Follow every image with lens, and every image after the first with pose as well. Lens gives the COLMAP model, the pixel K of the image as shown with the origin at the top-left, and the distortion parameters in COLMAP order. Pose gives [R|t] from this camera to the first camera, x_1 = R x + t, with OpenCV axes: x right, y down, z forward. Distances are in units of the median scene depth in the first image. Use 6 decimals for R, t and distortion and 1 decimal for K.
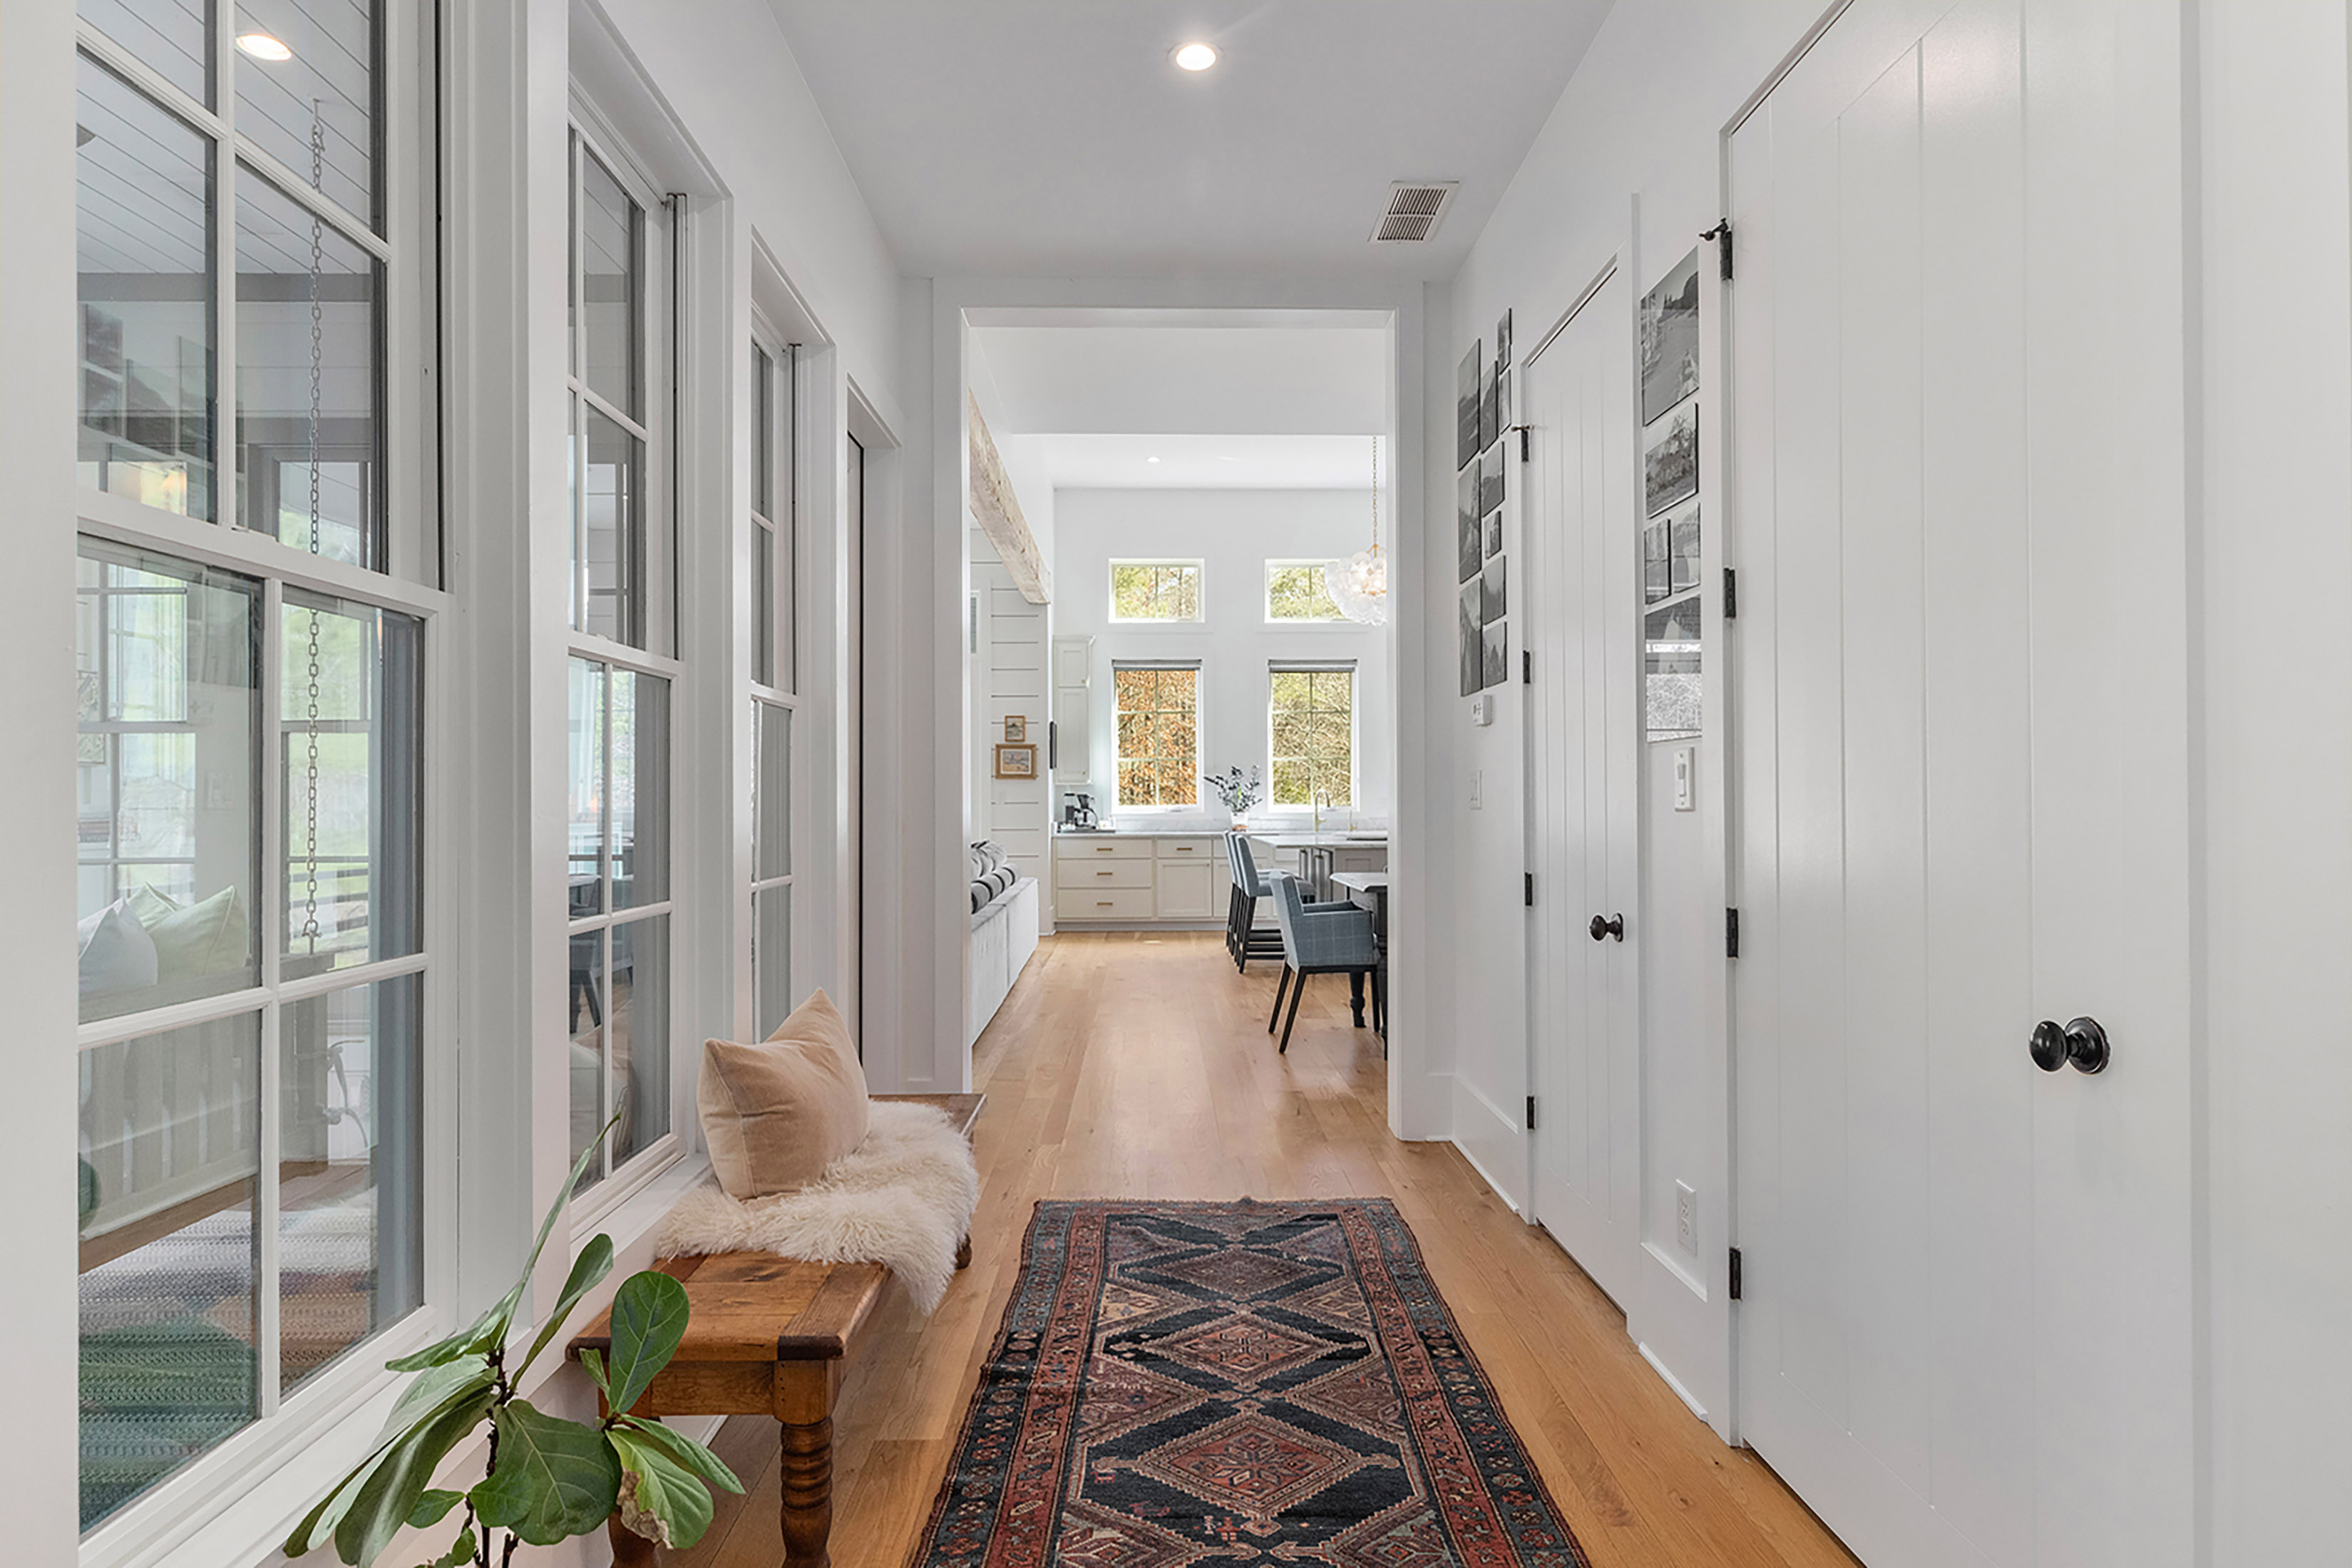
lens RADIAL K [[1340.1, 0, 1197.2], [0, 1340.1, 790.1], [0, 0, 1]] dist [0.006642, 0.002351]
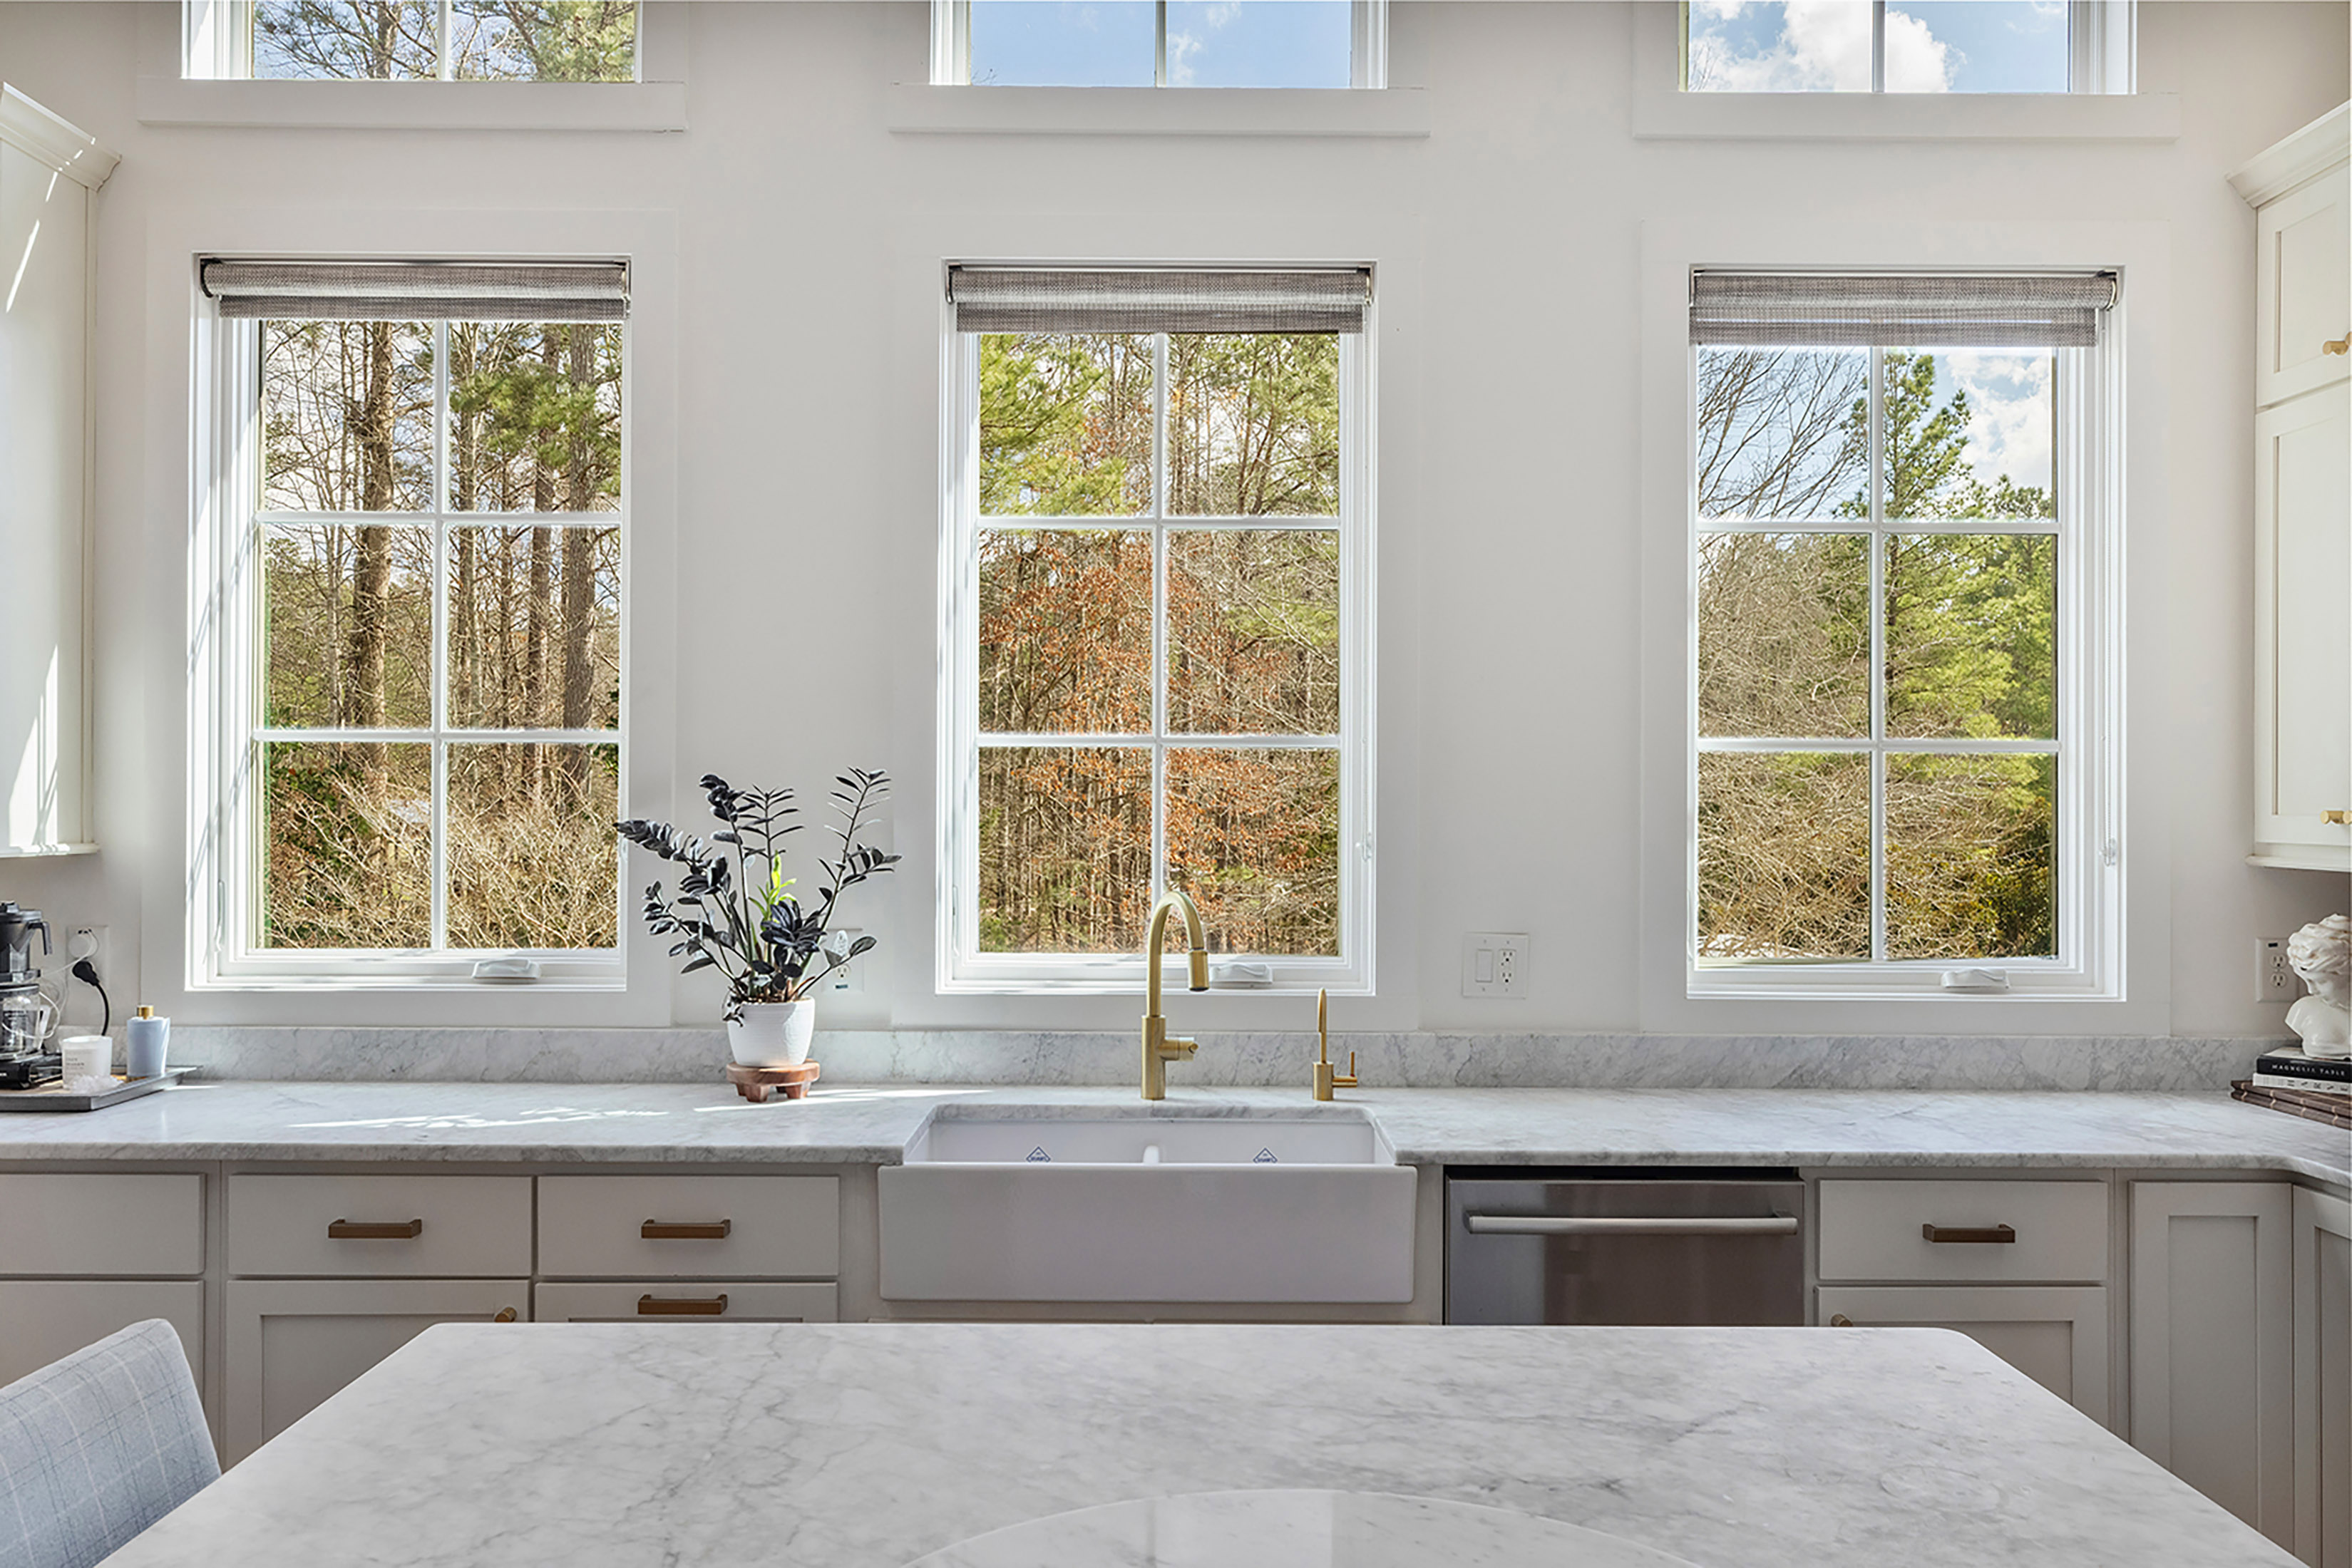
lens RADIAL K [[1726.1, 0, 1189.1], [0, 1726.1, 787.5], [0, 0, 1]] dist [0.002648, 0.001493]
pose [[0.999427, 0.009401, -0.032523, 0.103213], [-0.009318, 0.999953, 0.002674, -0.016828], [0.032546, -0.002369, 0.999467, 0.748871]]
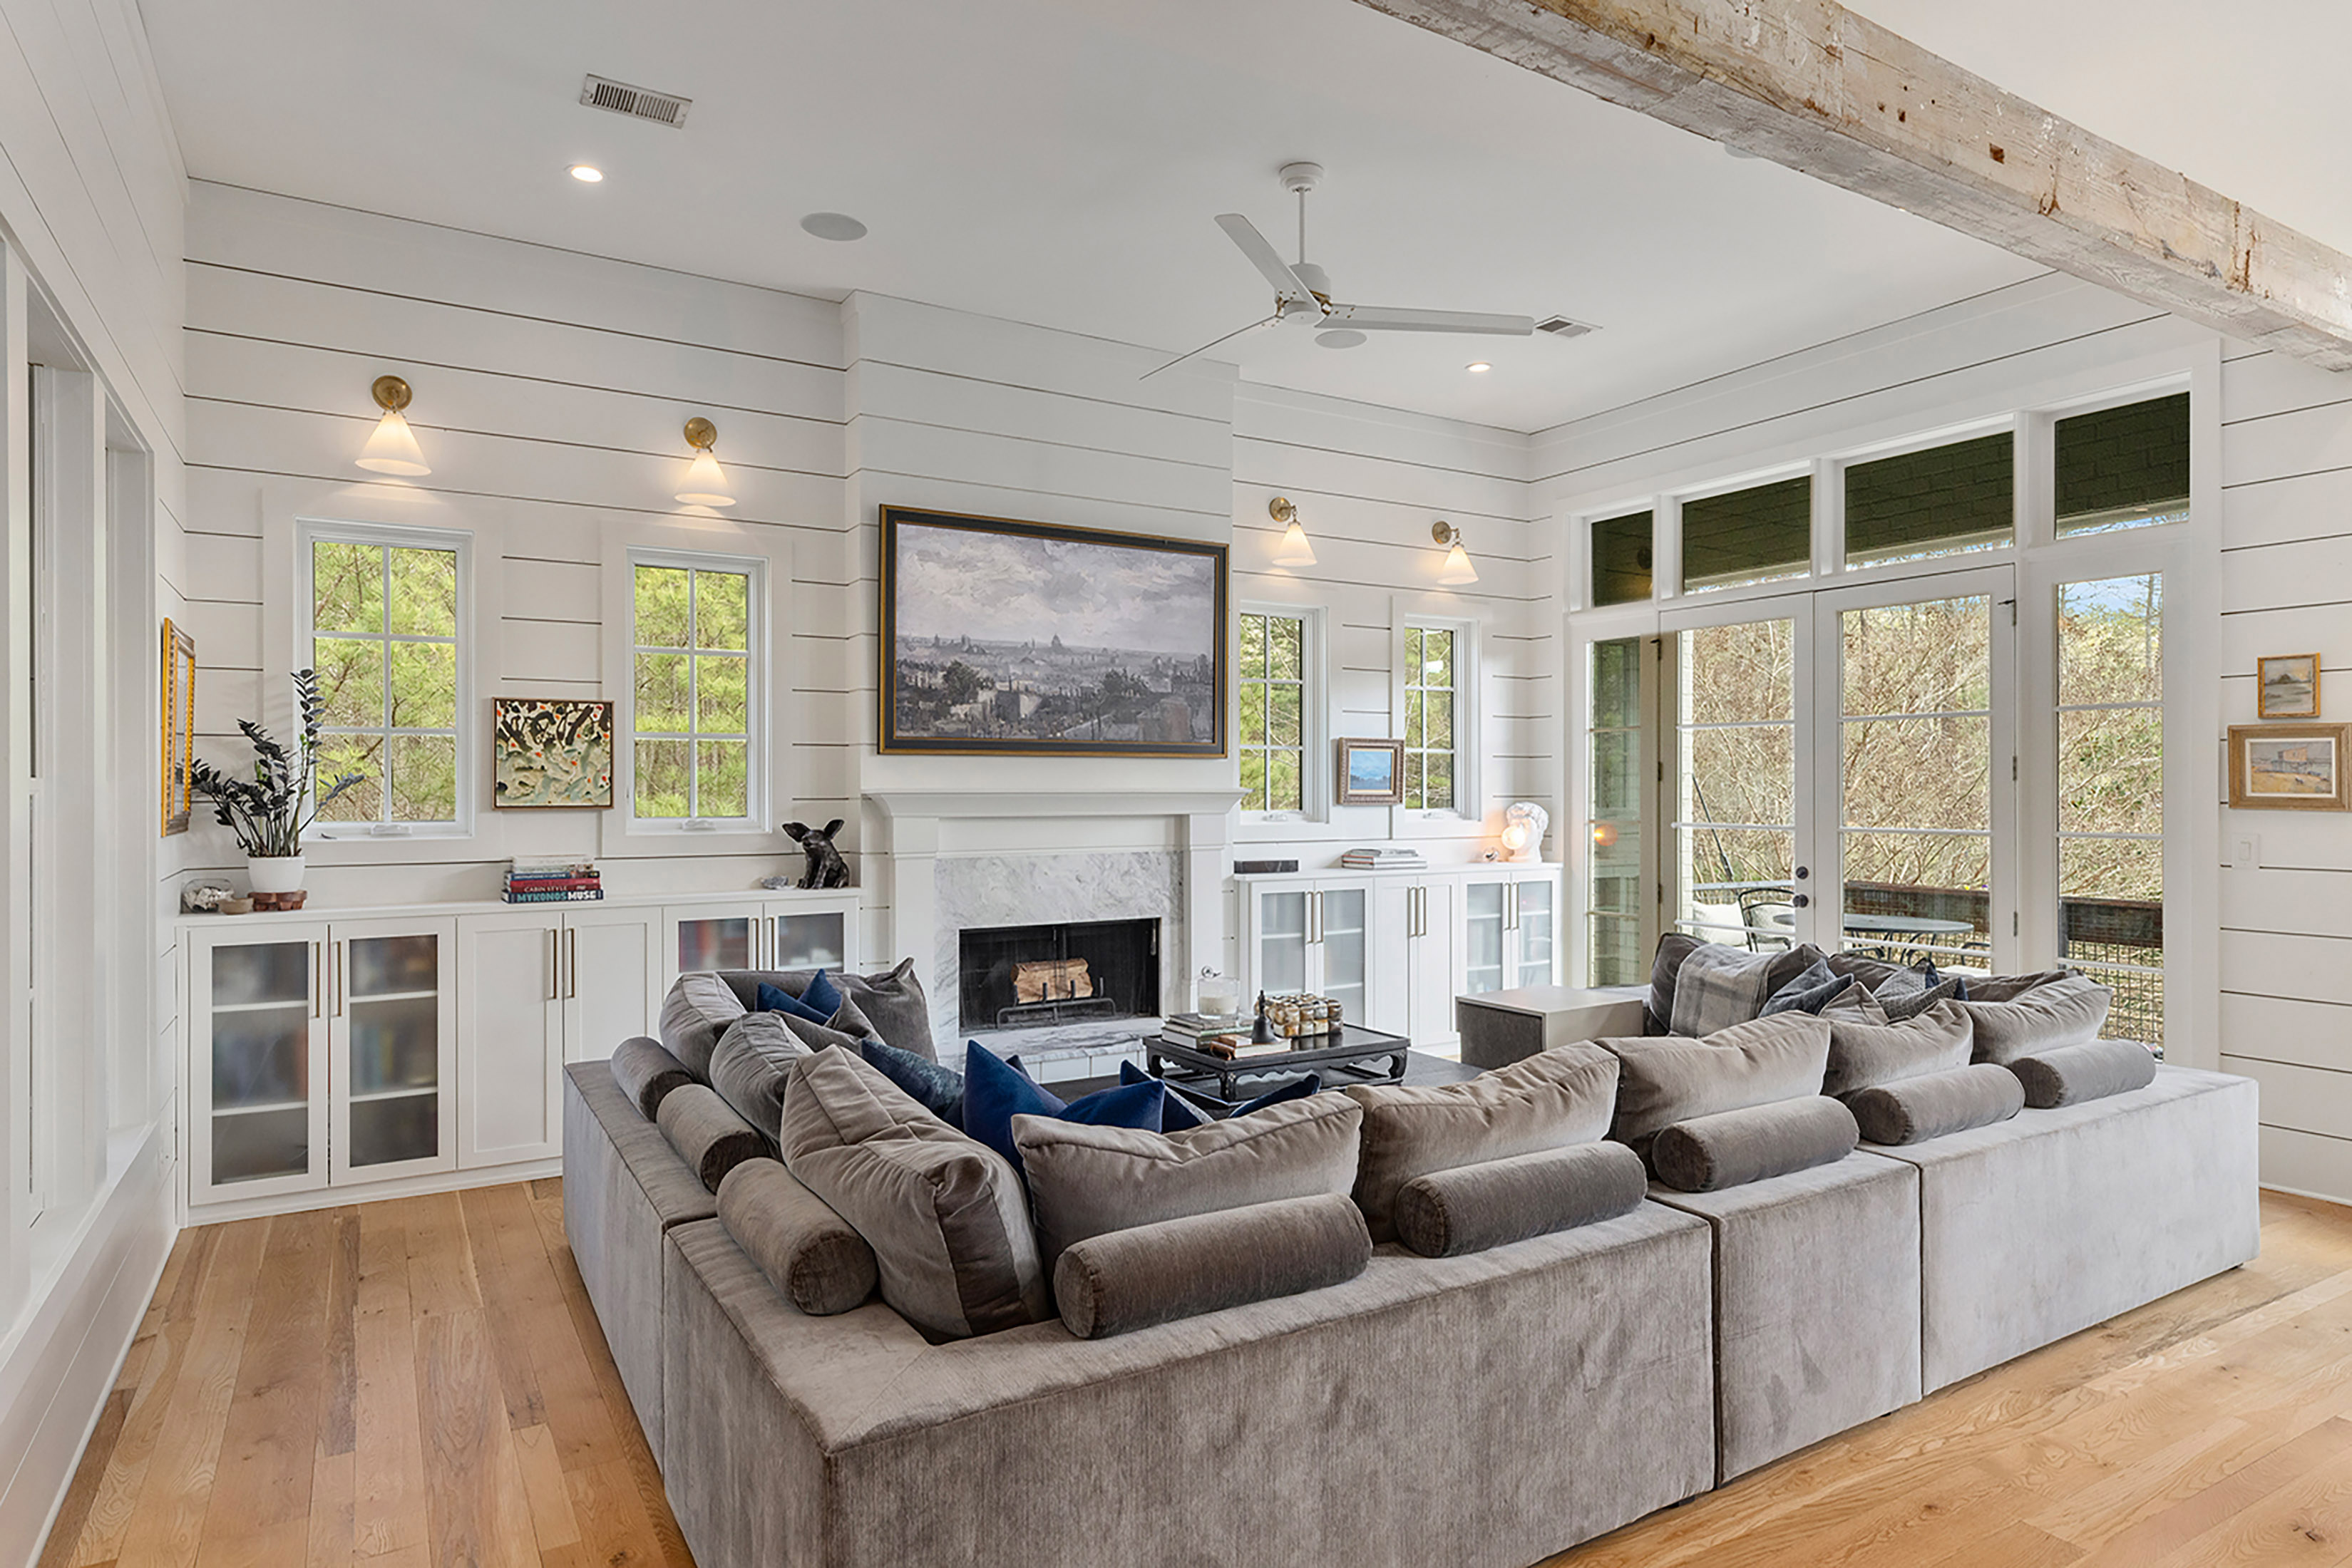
lens RADIAL K [[1340.1, 0, 1174.1], [0, 1340.1, 784.1], [0, 0, 1]] dist [0.006642, 0.002351]
pose [[0.486197, 0.001821, -0.873847, 0.054030], [0.005143, 0.999975, 0.004946, -0.018949], [0.873834, -0.006899, 0.486176, 0.475605]]
